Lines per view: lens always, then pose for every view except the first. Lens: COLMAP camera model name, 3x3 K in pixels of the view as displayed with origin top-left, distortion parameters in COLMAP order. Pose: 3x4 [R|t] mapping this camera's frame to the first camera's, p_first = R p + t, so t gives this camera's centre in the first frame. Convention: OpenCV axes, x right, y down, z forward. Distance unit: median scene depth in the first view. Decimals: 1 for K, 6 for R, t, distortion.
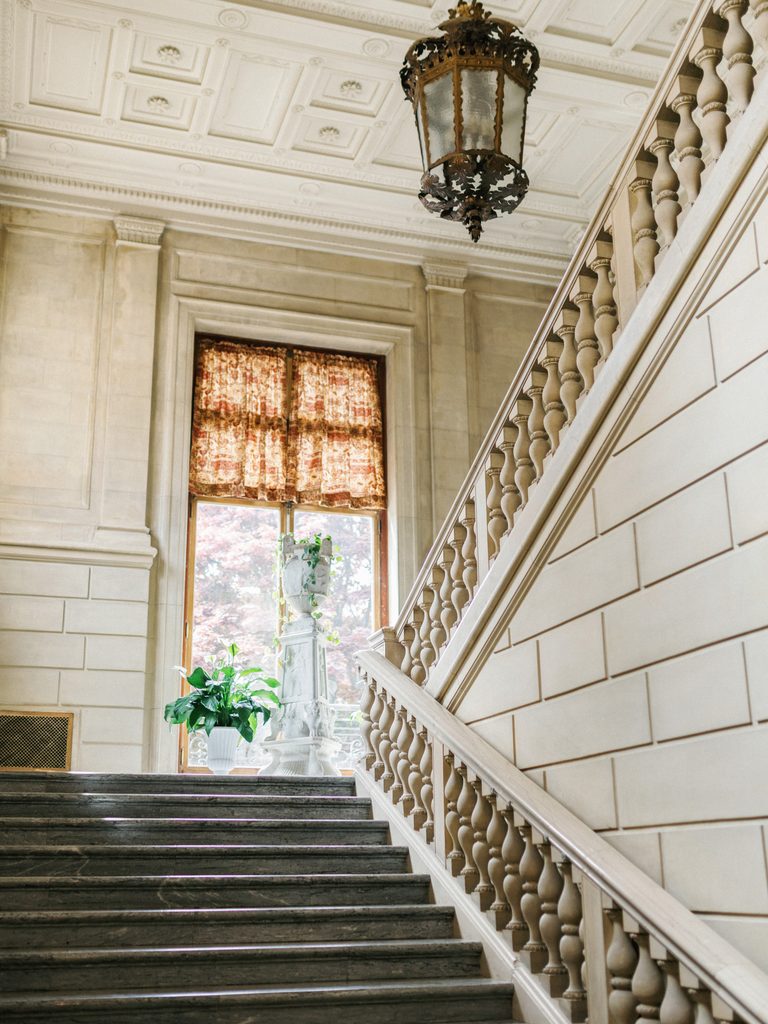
lens RADIAL K [[1174.5, 0, 384.0], [0, 1174.5, 512.0], [0, 0, 1]] dist [0.043740, 0.012033]
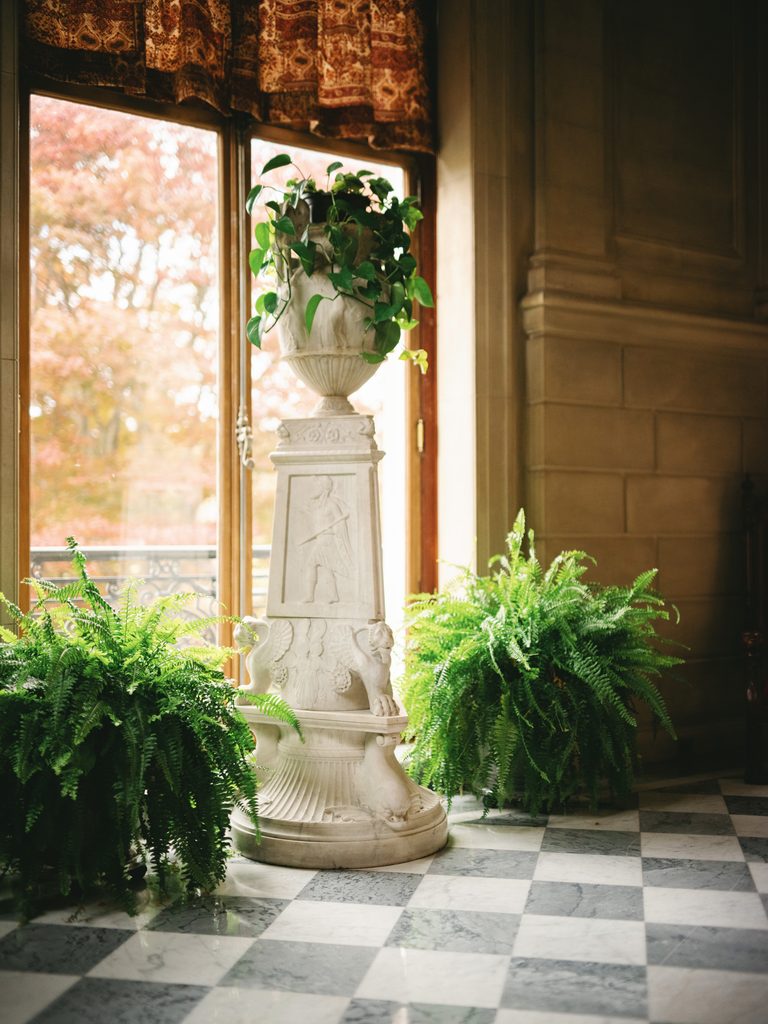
lens RADIAL K [[1174.5, 0, 384.0], [0, 1174.5, 512.0], [0, 0, 1]] dist [0.043740, 0.012033]
pose [[0.969834, 0.014593, 0.243328, -0.134077], [-0.079259, 0.962846, 0.258157, 0.015601], [-0.230520, -0.269655, 0.934958, 0.536224]]
